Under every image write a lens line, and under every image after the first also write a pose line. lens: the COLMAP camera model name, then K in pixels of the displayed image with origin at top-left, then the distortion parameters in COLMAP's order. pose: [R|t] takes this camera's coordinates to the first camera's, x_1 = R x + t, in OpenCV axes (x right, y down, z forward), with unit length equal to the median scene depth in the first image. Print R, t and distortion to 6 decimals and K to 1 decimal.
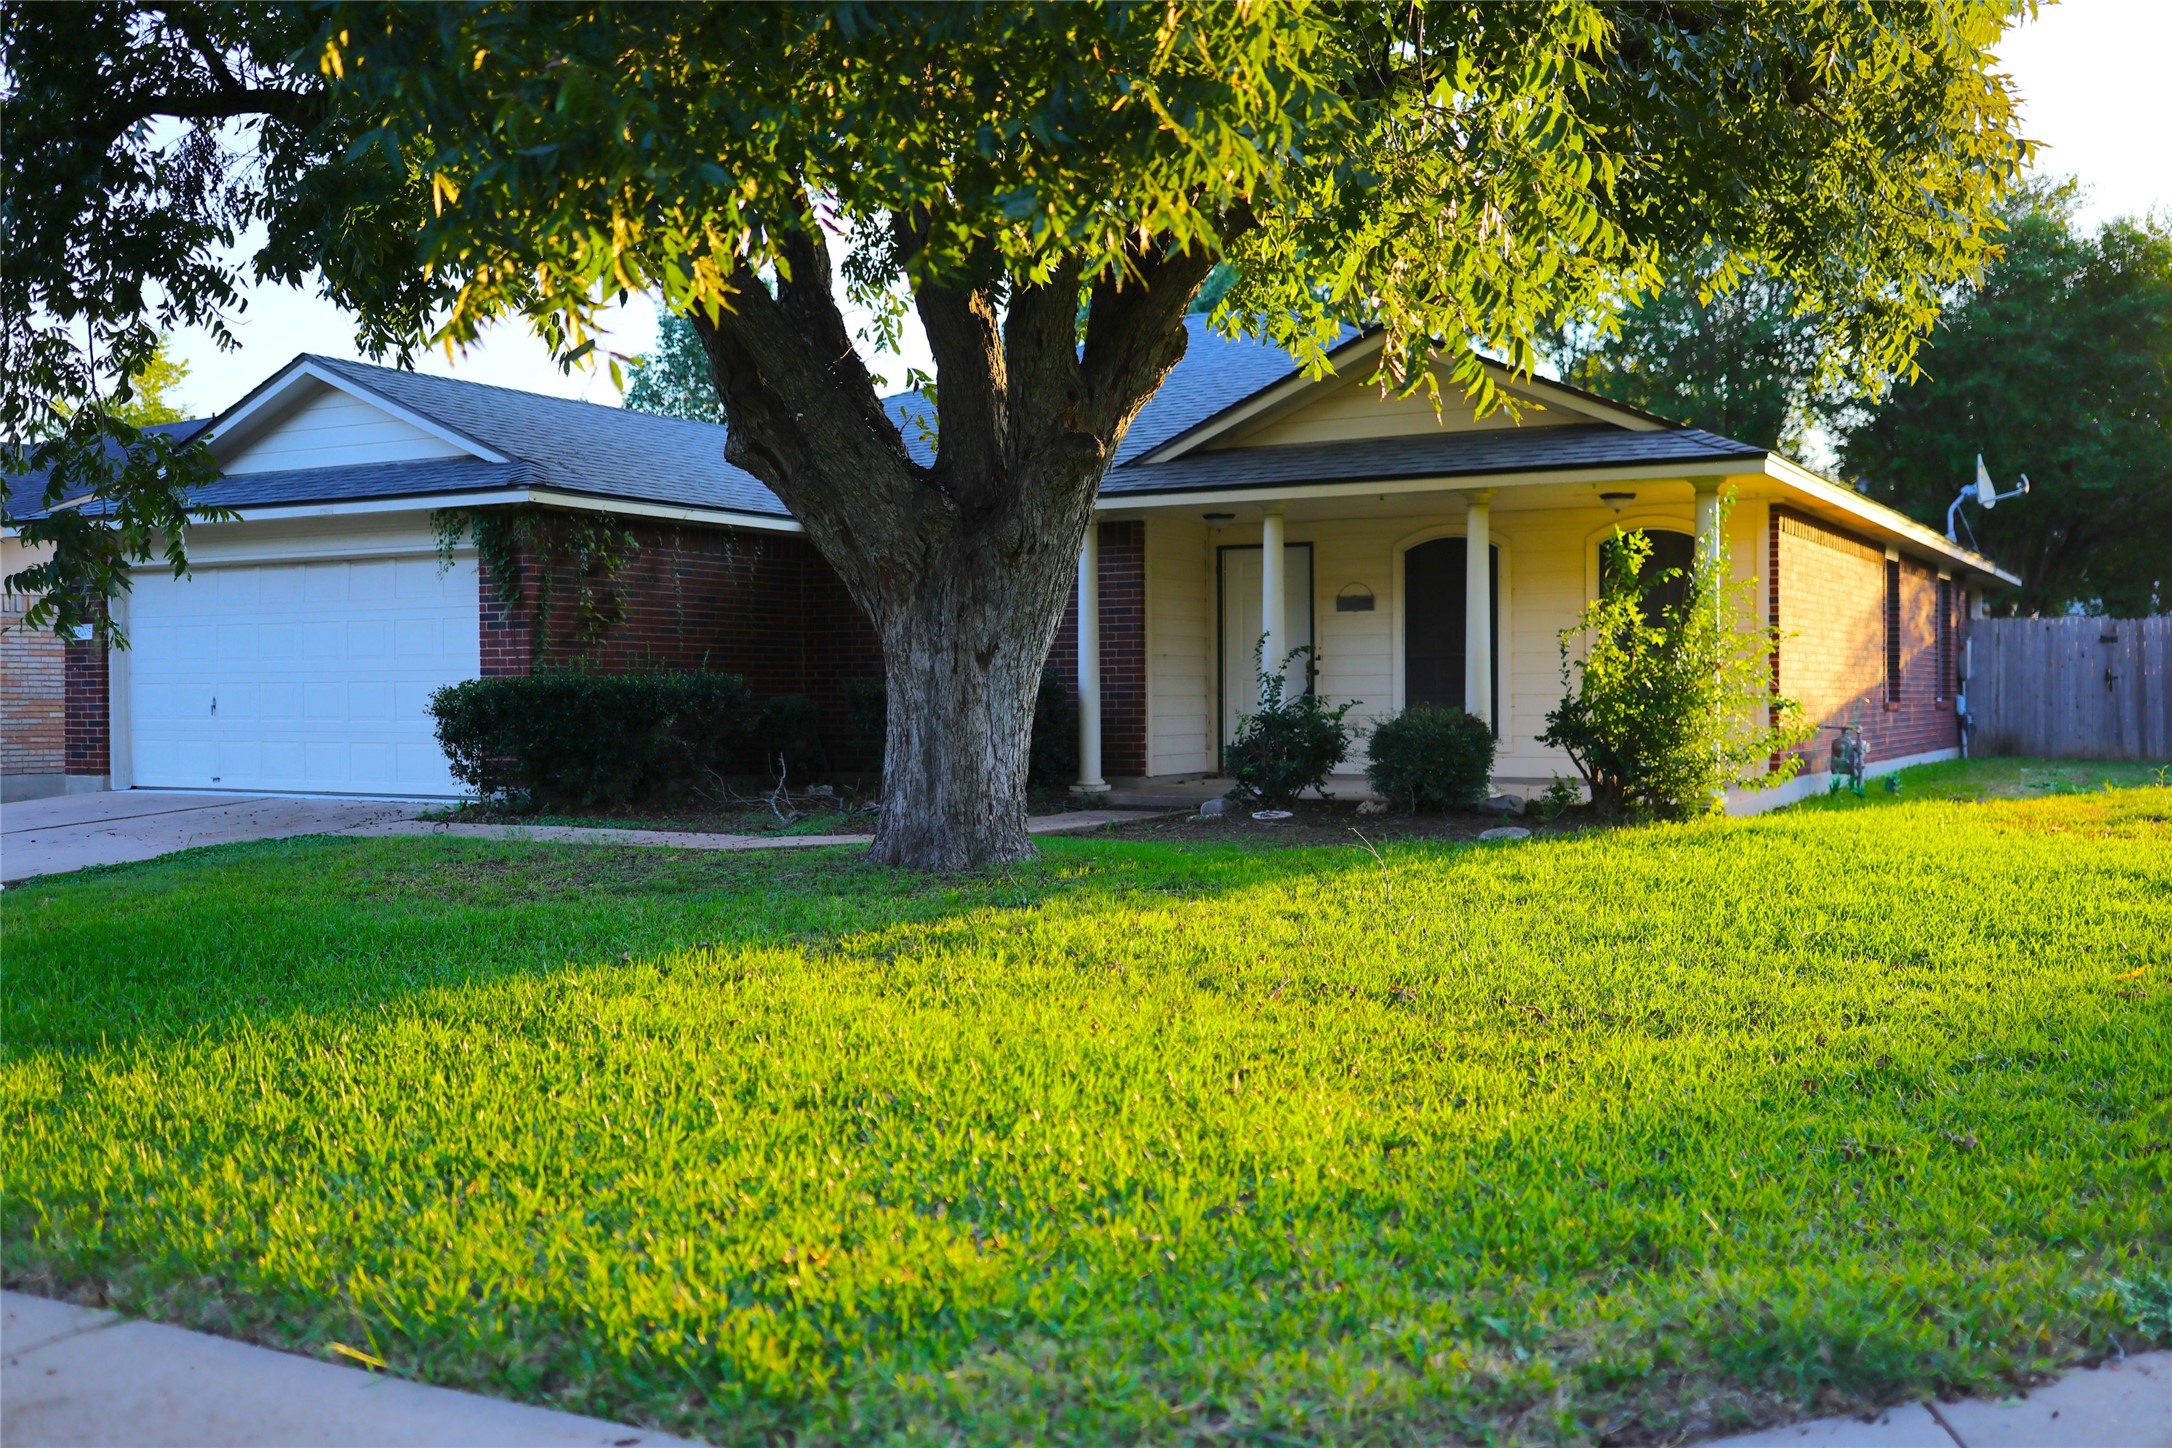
lens RADIAL K [[2130.3, 0, 1086.8], [0, 2130.3, 721.4], [0, 0, 1]] dist [0.000377, 0.000000]
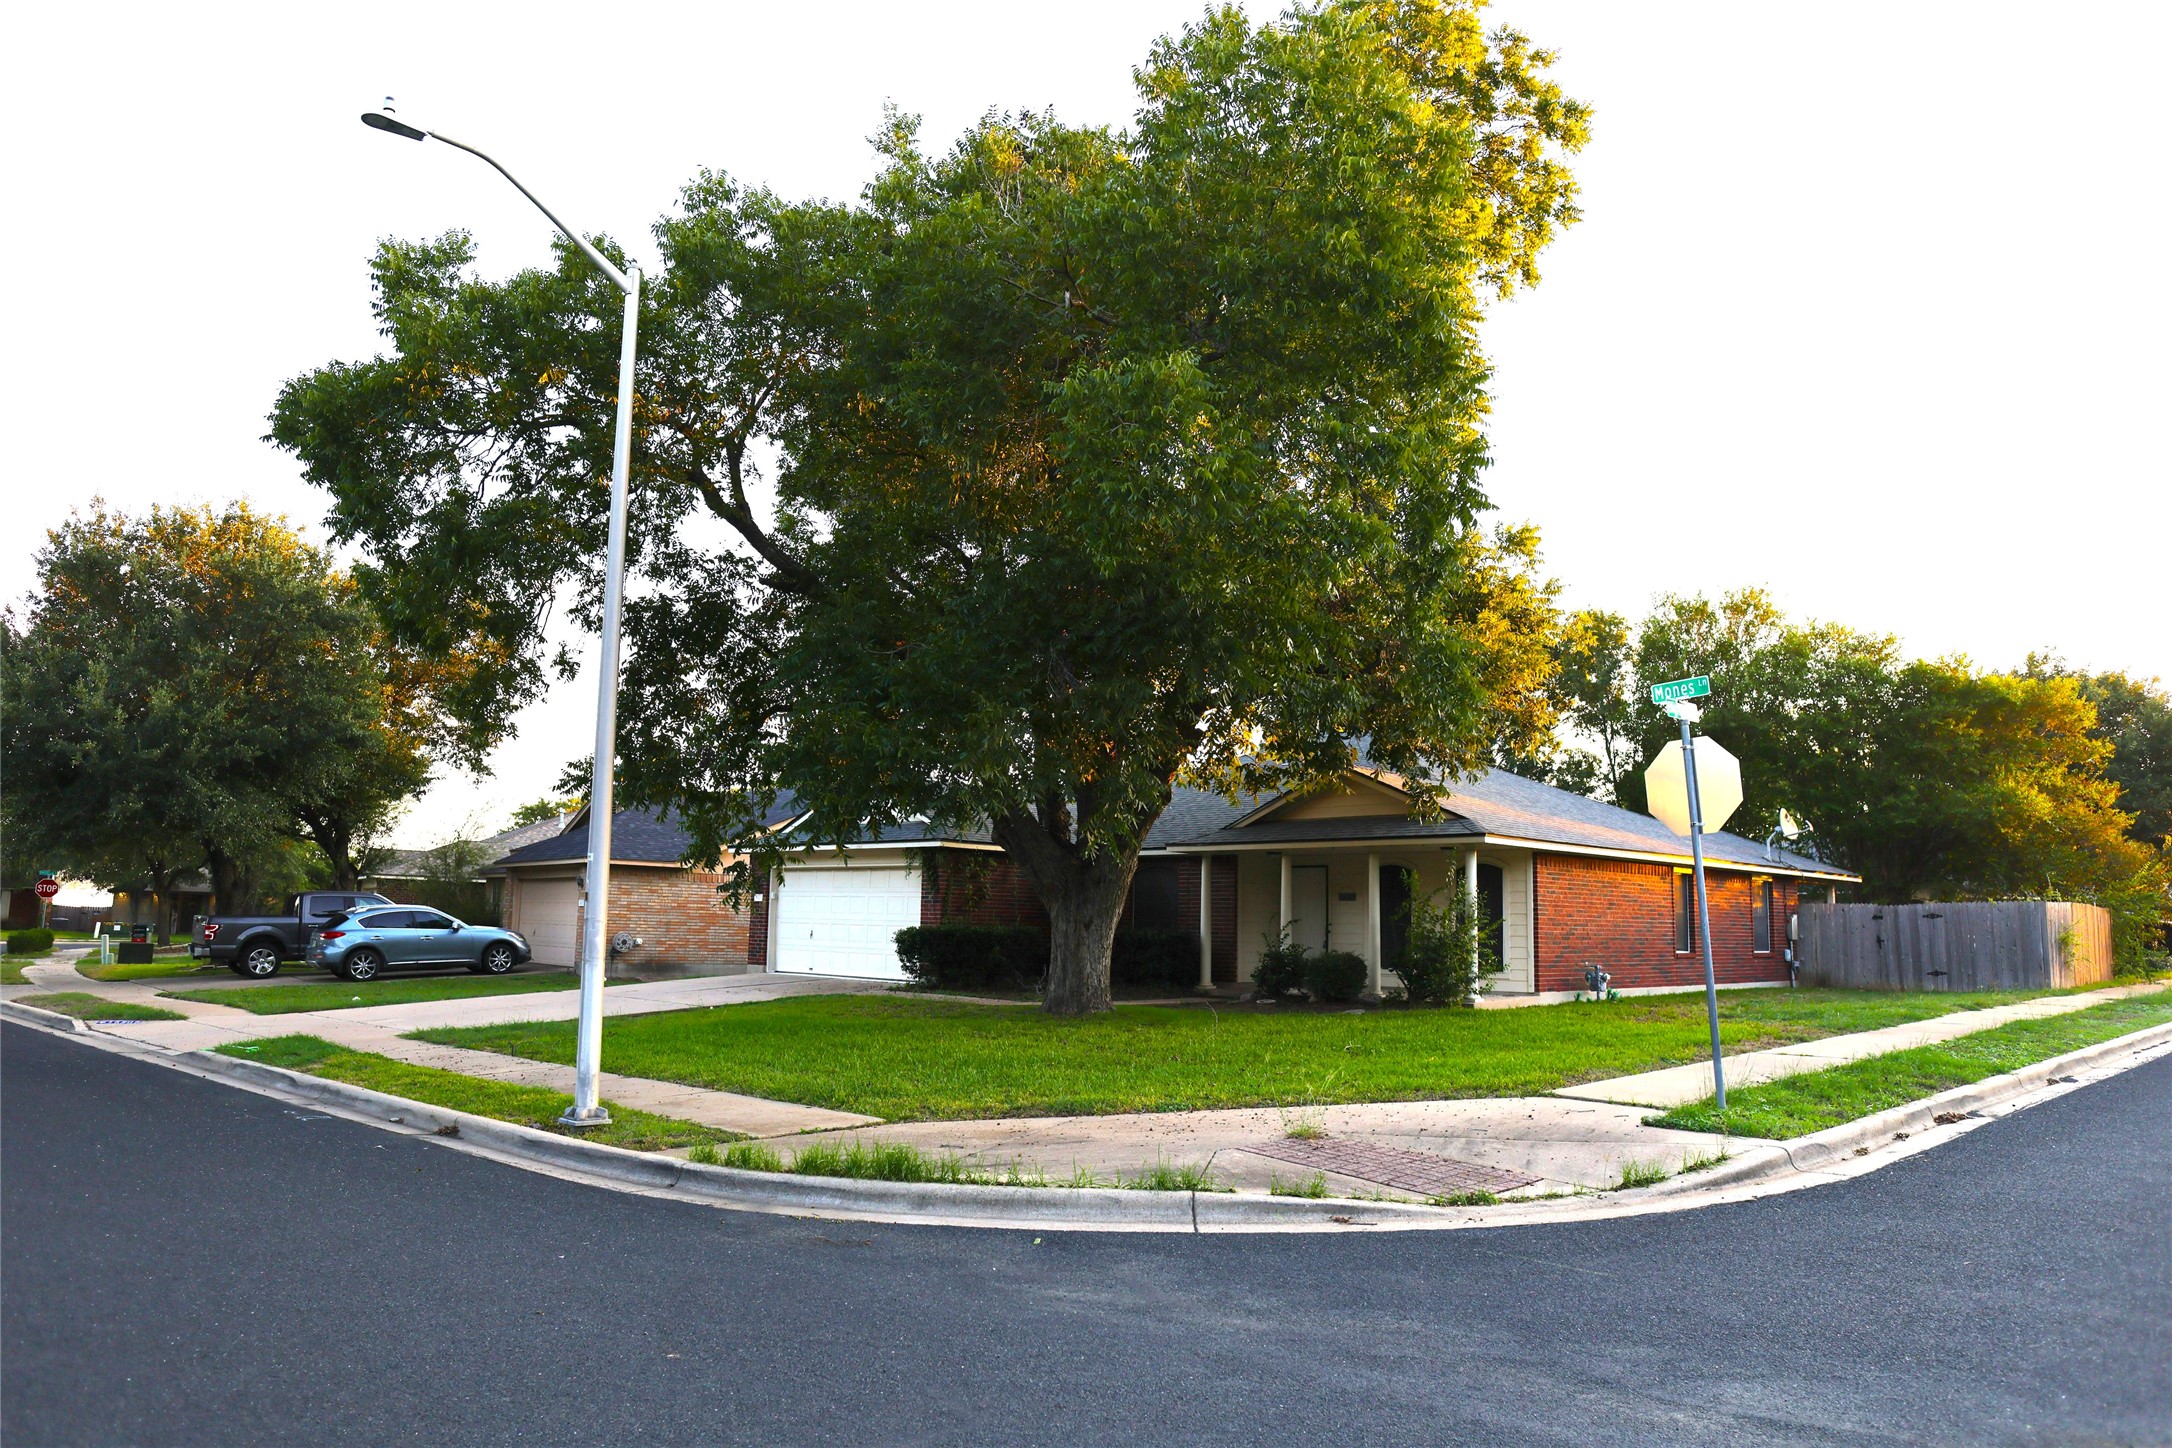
lens RADIAL K [[1486.1, 0, 1084.3], [0, 1486.1, 718.0], [0, 0, 1]] dist [-0.079034, -0.001023]
pose [[0.969610, -0.008549, -0.244505, 0.253328], [-0.029231, 0.988183, -0.150467, -0.006876], [0.242902, 0.153041, 0.957902, -0.448371]]
